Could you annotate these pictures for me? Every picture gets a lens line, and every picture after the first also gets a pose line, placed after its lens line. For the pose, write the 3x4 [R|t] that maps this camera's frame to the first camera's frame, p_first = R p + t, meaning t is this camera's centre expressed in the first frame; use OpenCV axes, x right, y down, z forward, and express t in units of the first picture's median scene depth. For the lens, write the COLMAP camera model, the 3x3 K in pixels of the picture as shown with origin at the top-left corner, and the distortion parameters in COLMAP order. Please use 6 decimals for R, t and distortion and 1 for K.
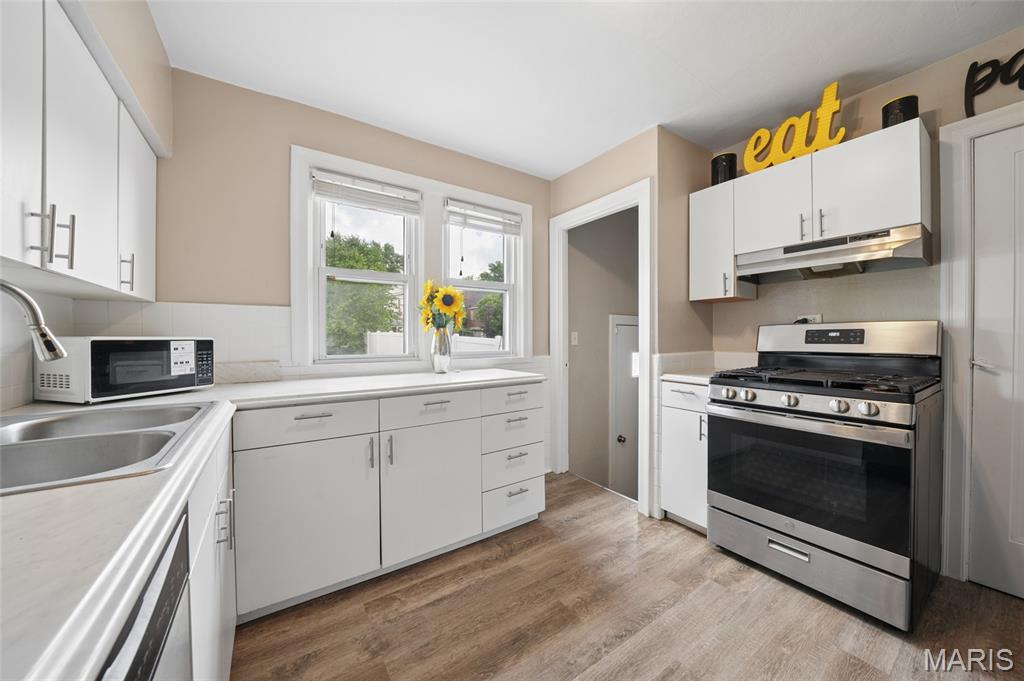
lens RADIAL K [[365.0, 0, 503.1], [0, 365.0, 340.8], [0, 0, 1]] dist [-0.022583, -0.000062]
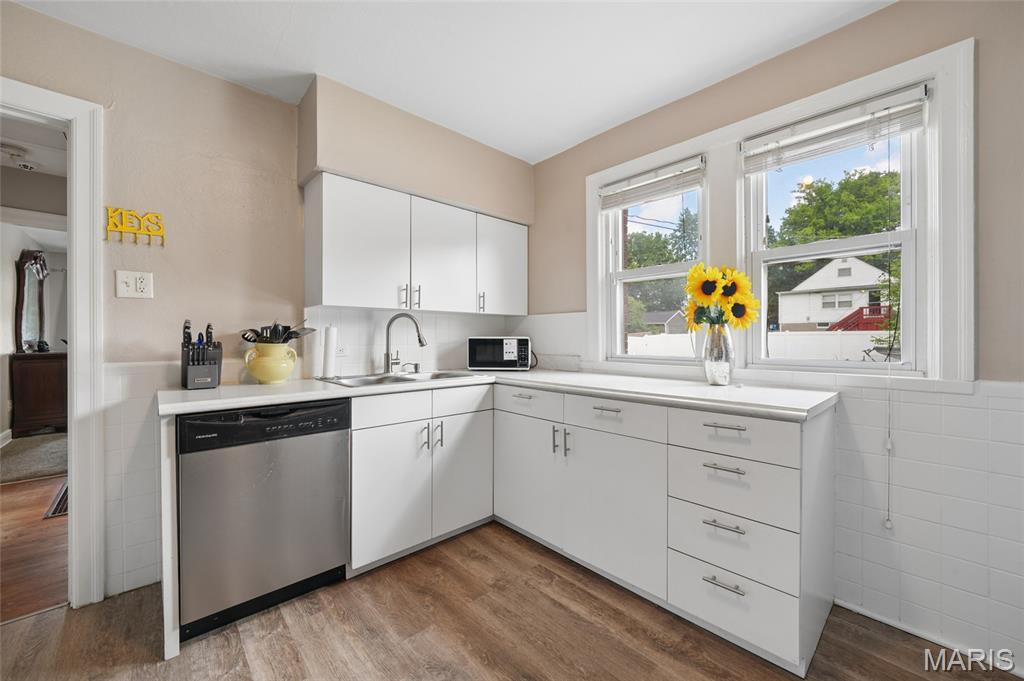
lens RADIAL K [[392.1, 0, 503.0], [0, 392.1, 338.6], [0, 0, 1]] dist [-0.011104, -0.000284]
pose [[0.141467, 0.004289, -0.989934, 0.746225], [-0.009245, 0.999953, 0.003012, -0.006499], [0.989900, 0.008726, 0.141500, 0.606674]]
